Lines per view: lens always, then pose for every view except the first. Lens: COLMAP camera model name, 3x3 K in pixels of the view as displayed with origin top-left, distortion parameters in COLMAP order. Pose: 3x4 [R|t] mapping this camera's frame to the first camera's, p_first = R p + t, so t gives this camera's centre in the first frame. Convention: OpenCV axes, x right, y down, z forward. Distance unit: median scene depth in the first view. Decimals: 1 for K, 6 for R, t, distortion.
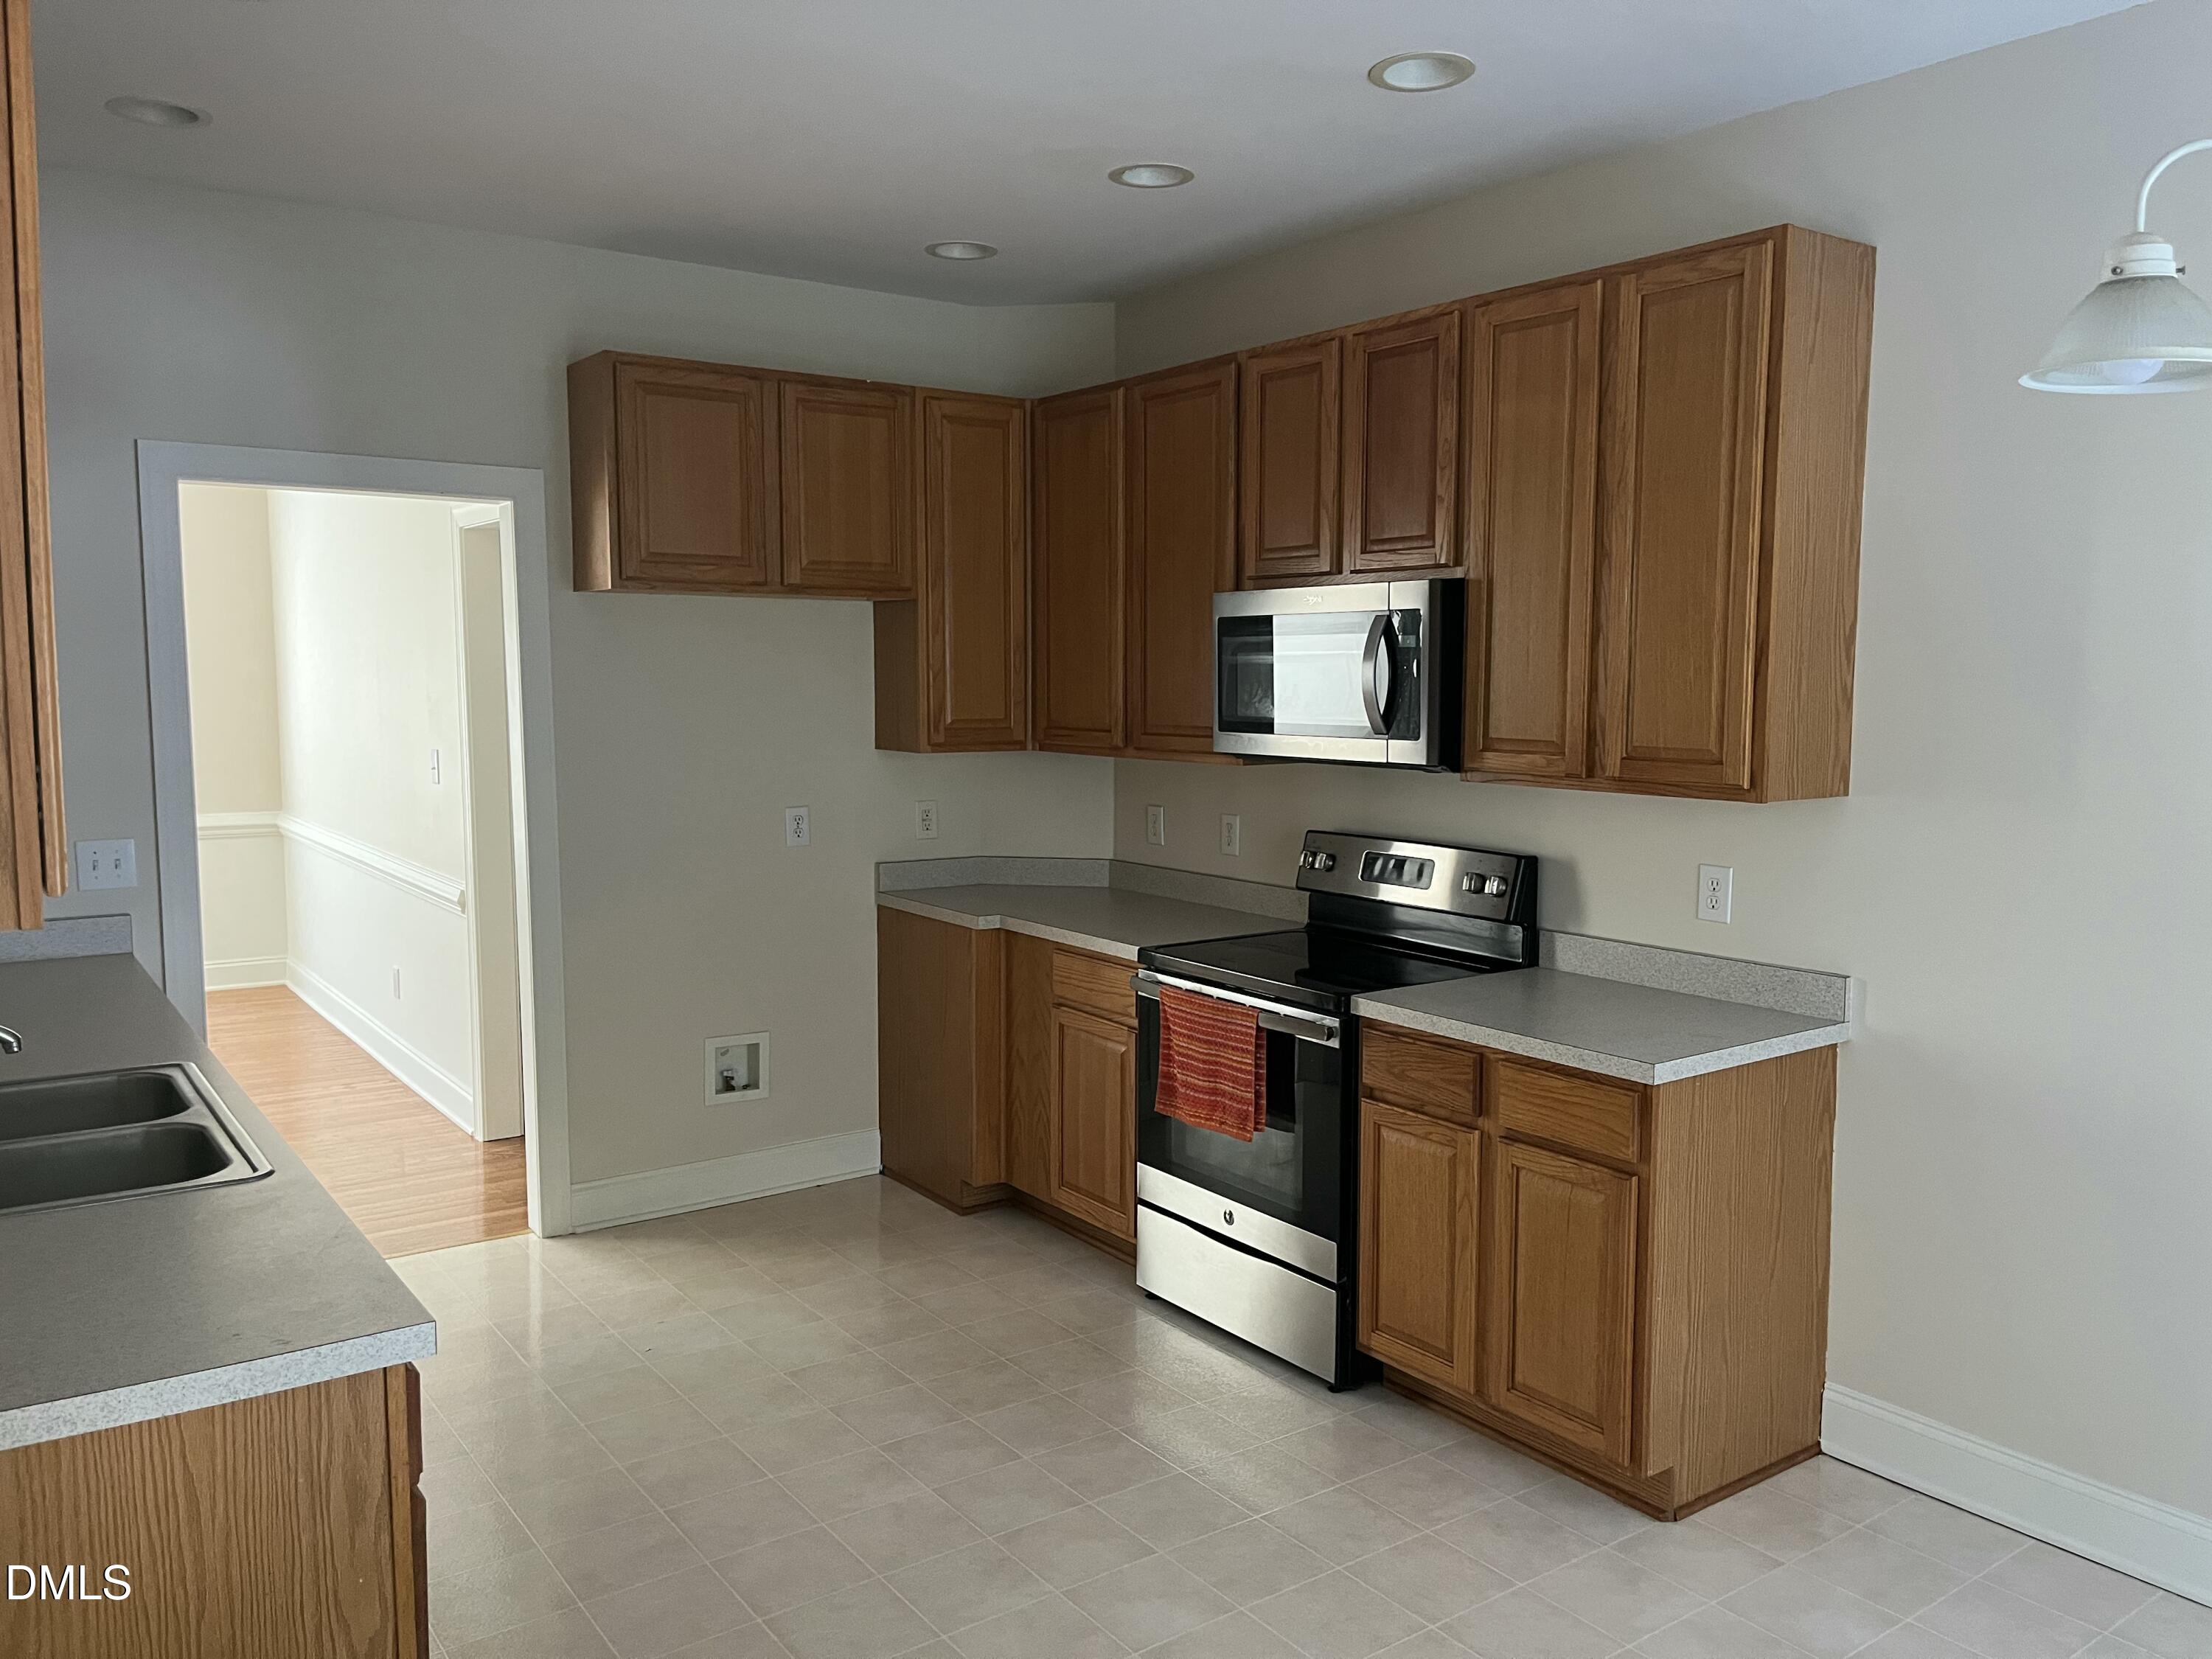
lens RADIAL K [[1663.5, 0, 1116.7], [0, 1663.5, 829.0], [0, 0, 1]] dist [0.046789, -0.075689]
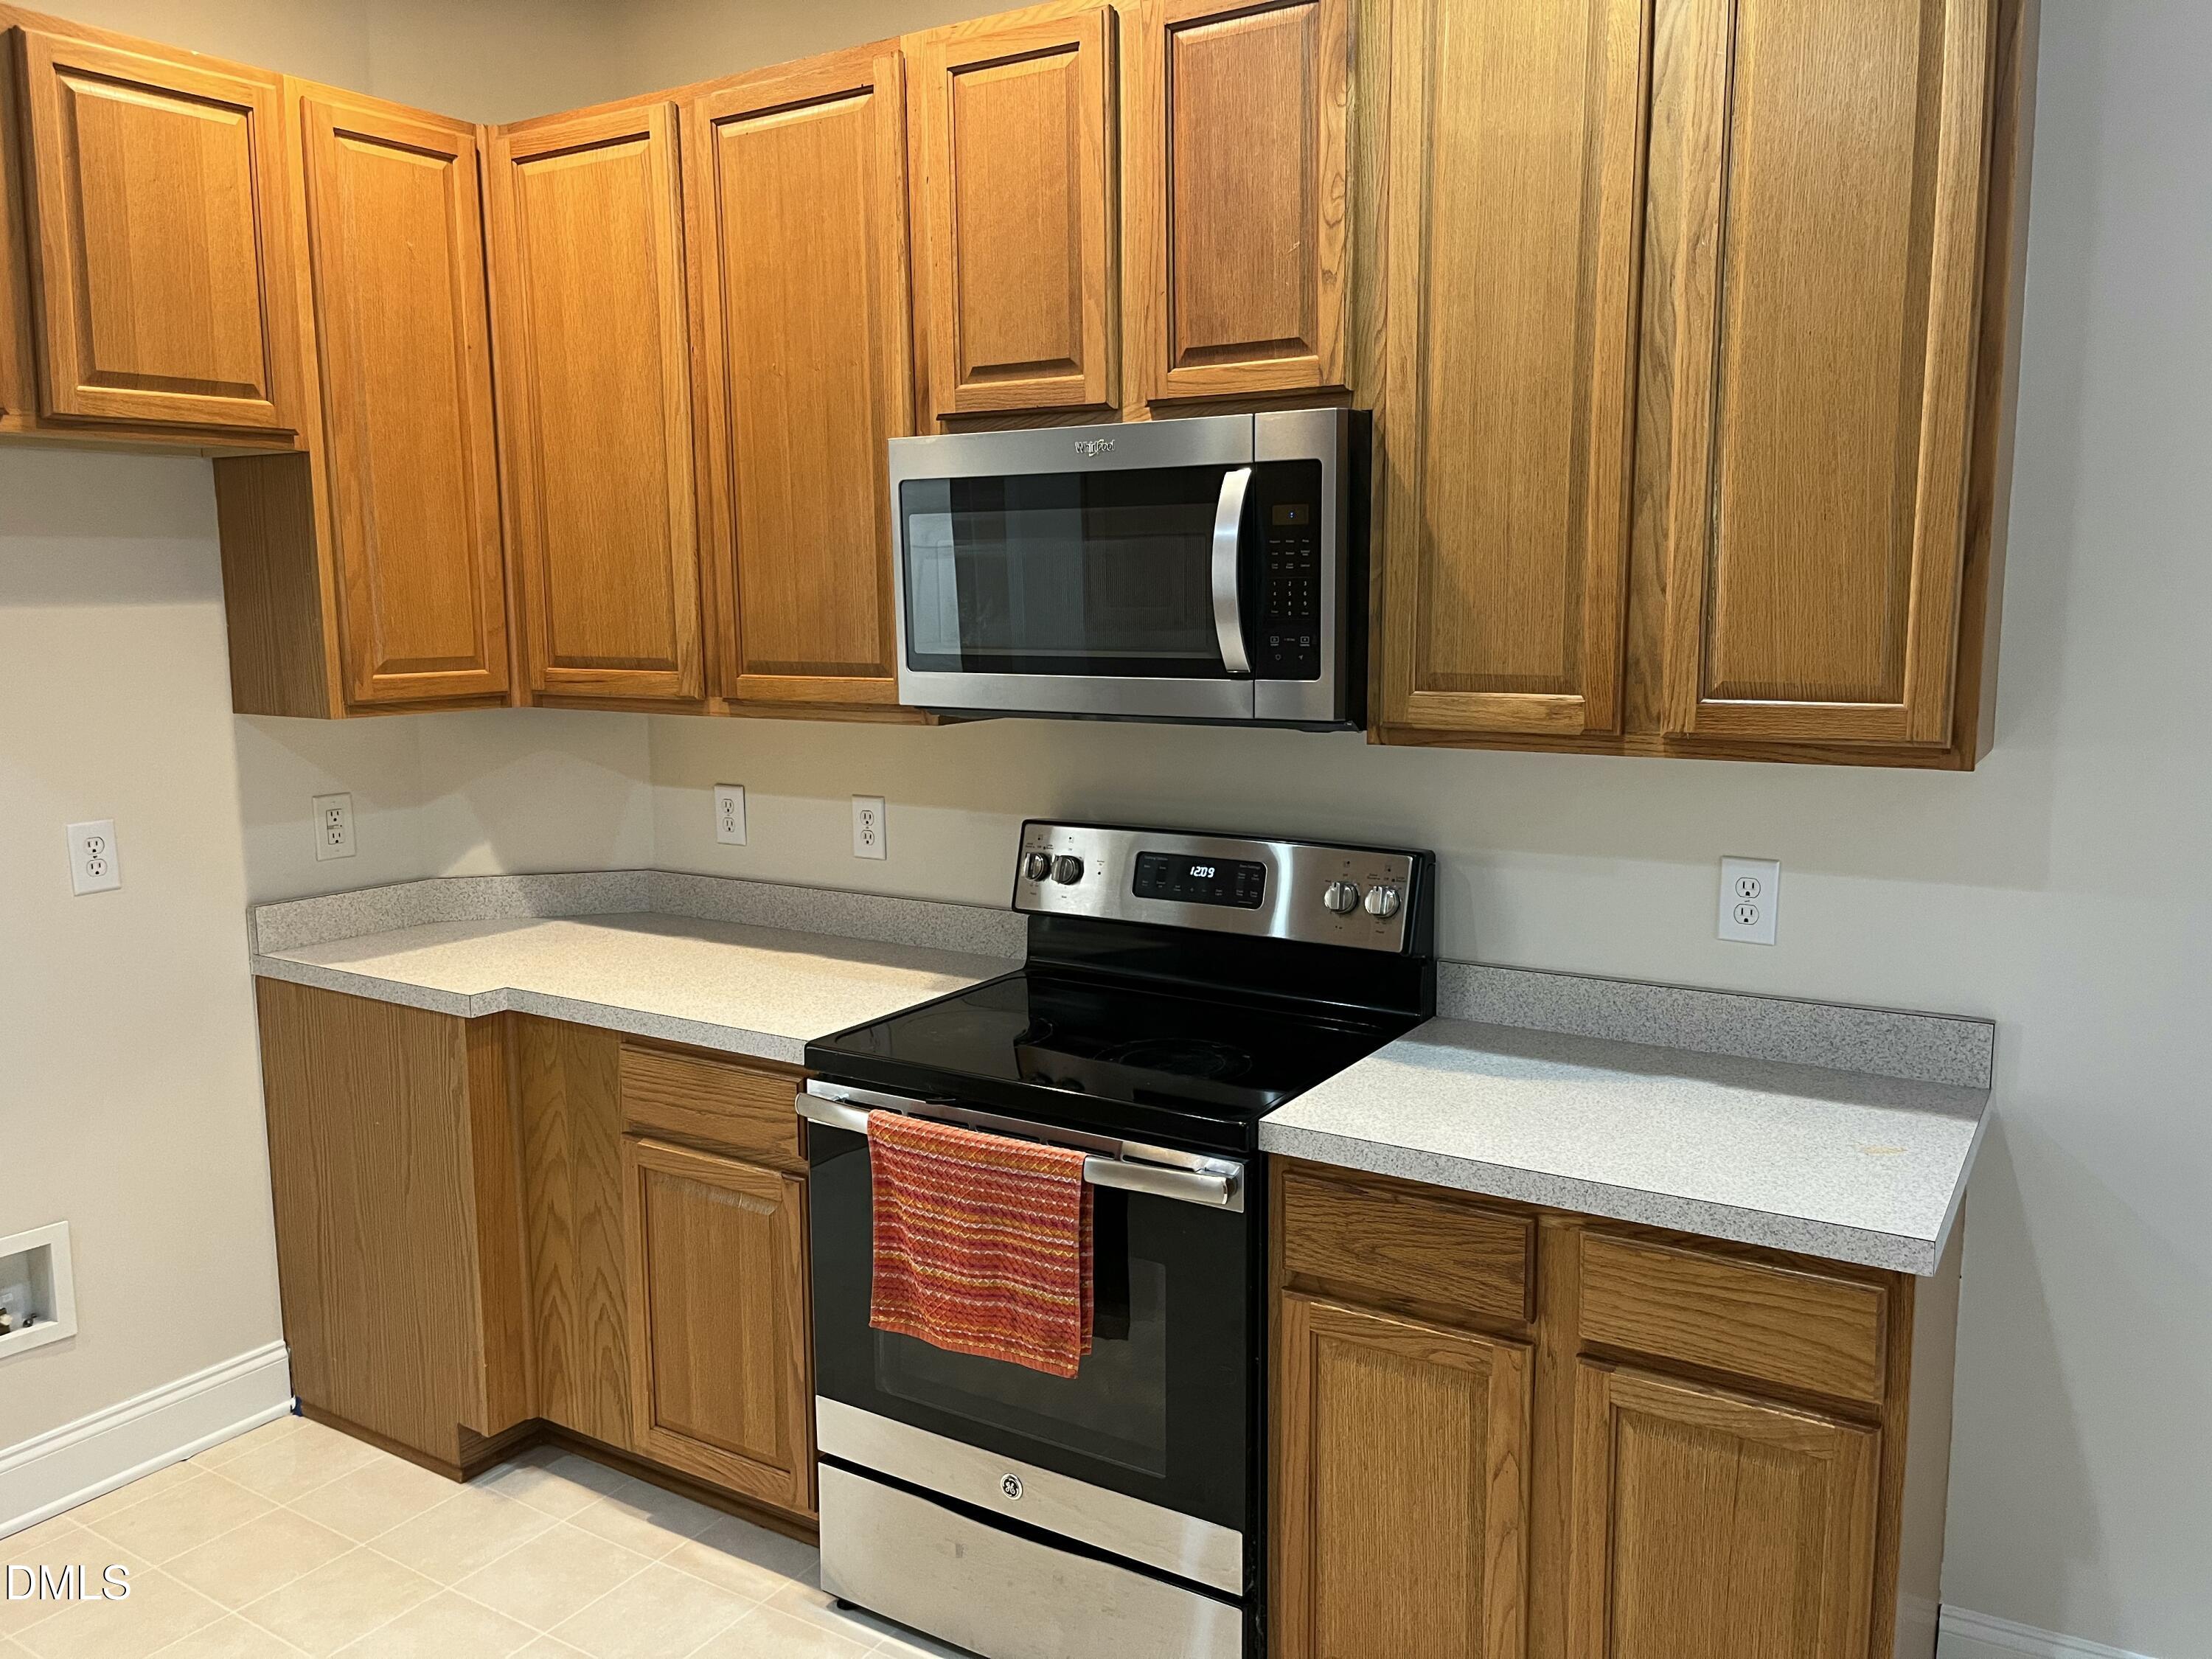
lens RADIAL K [[1663.5, 0, 1096.2], [0, 1663.5, 831.8], [0, 0, 1]] dist [0.046789, -0.075689]
pose [[0.925013, -0.063306, 0.374625, -0.116574], [0.045408, 0.997374, 0.056422, -0.034538], [-0.377213, -0.035180, 0.925458, 0.450885]]
